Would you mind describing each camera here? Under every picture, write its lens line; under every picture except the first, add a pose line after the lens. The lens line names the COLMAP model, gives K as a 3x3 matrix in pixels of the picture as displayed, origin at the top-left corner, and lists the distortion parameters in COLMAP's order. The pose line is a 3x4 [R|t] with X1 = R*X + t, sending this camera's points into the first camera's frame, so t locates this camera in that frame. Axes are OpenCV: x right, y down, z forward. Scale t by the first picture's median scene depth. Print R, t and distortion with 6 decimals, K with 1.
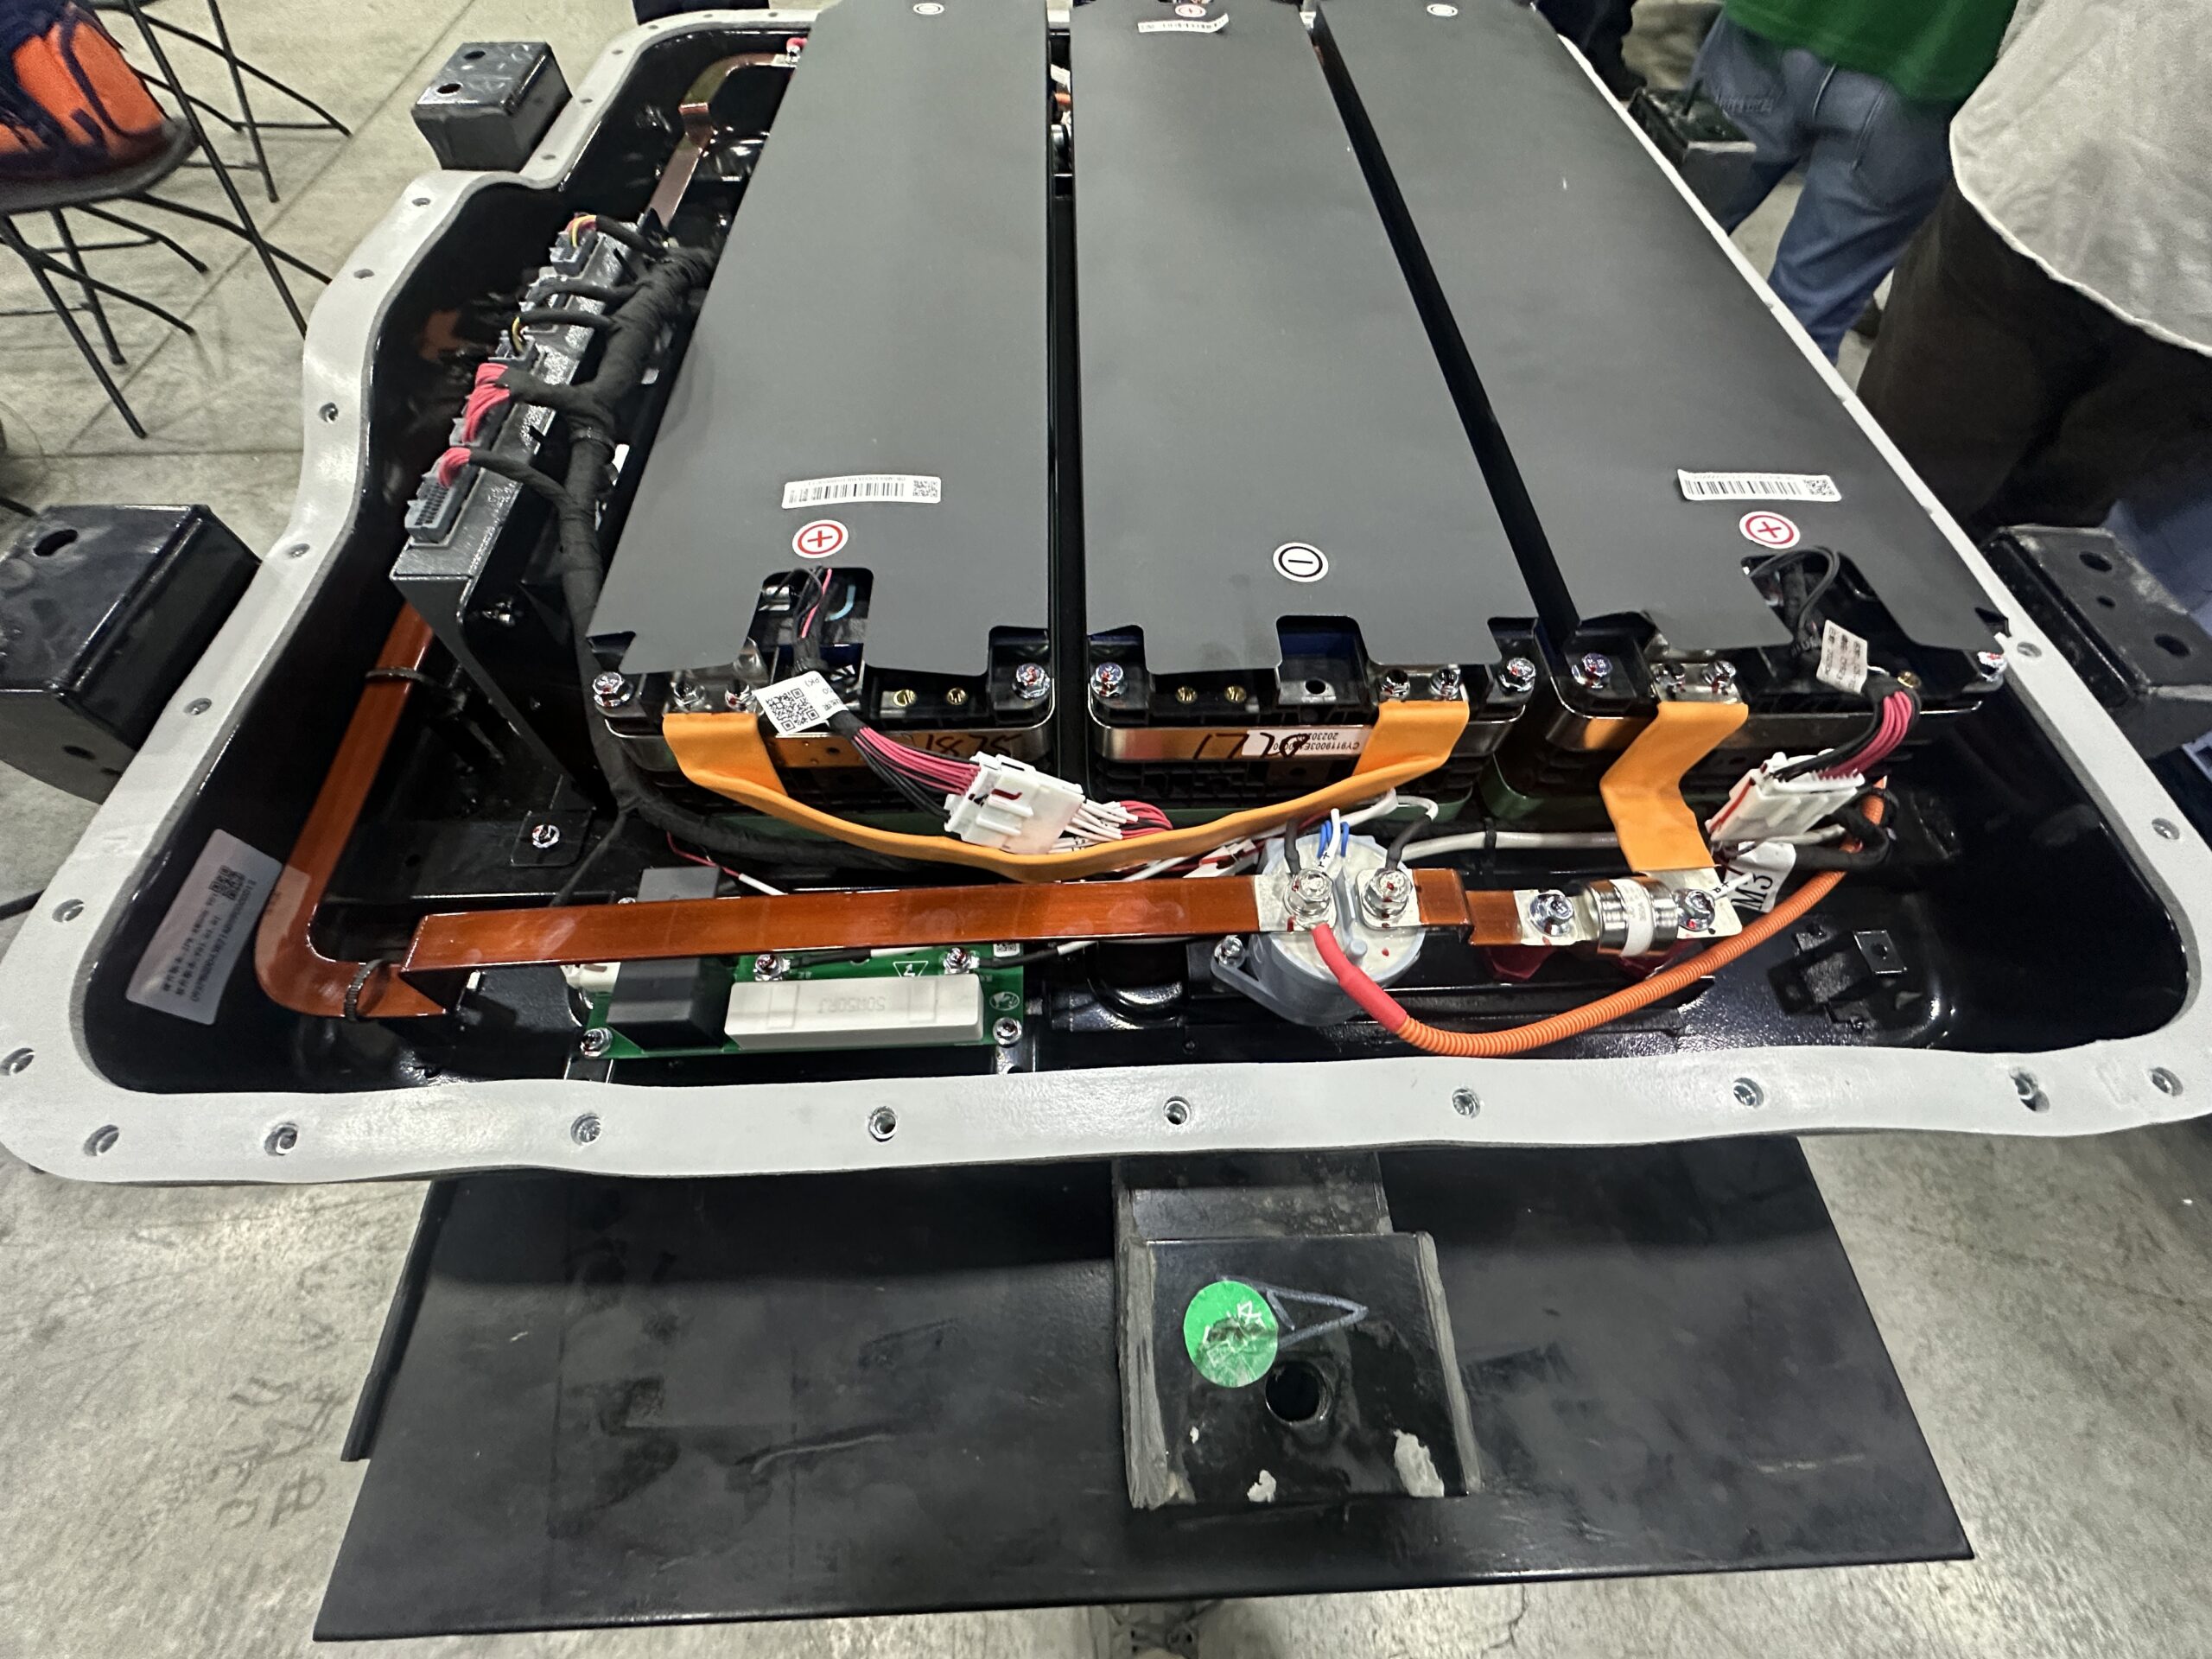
lens RADIAL K [[882.3, 0, 1106.0], [0, 882.3, 829.5], [0, 0, 1]] dist [-0.001146, -0.000139]
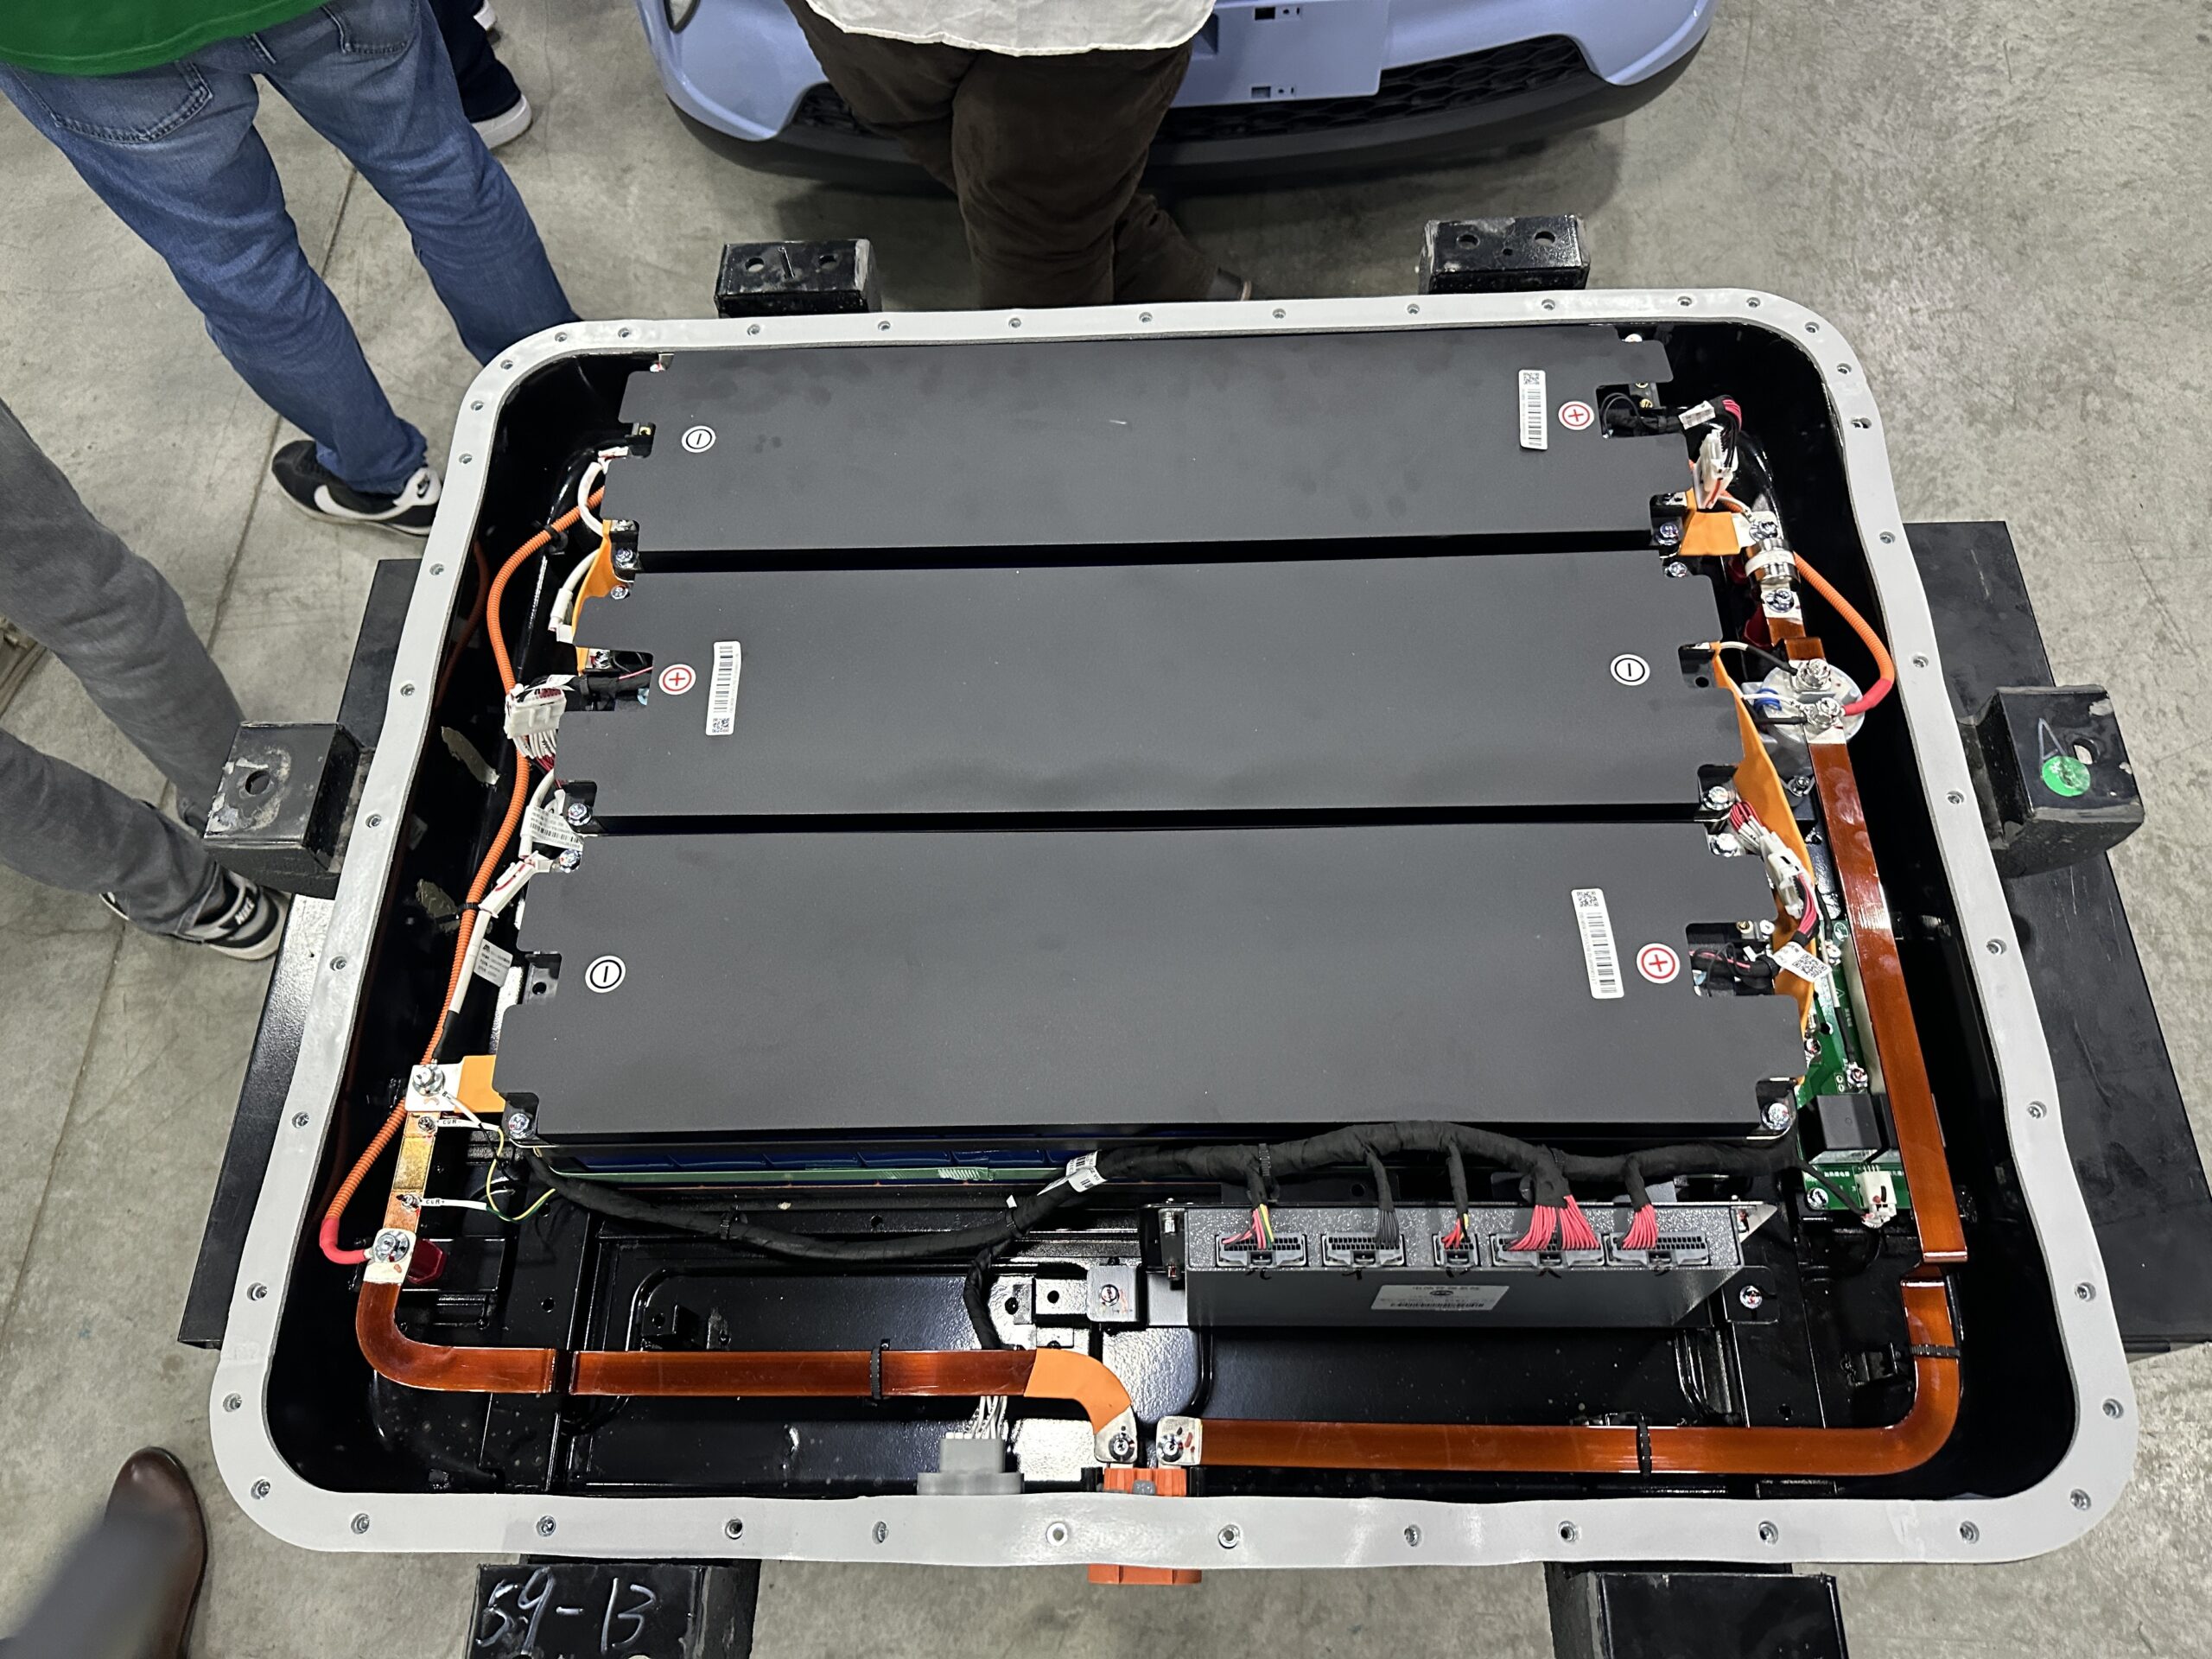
lens RADIAL K [[1601.8, 0, 1106.0], [0, 1601.8, 829.5], [0, 0, 1]] dist [0.001058, -0.001062]
pose [[0.044097, -0.896031, 0.441795, -1.272313], [0.880219, 0.244009, 0.407031, -2.142119], [-0.472514, 0.370928, 0.799464, -0.662479]]
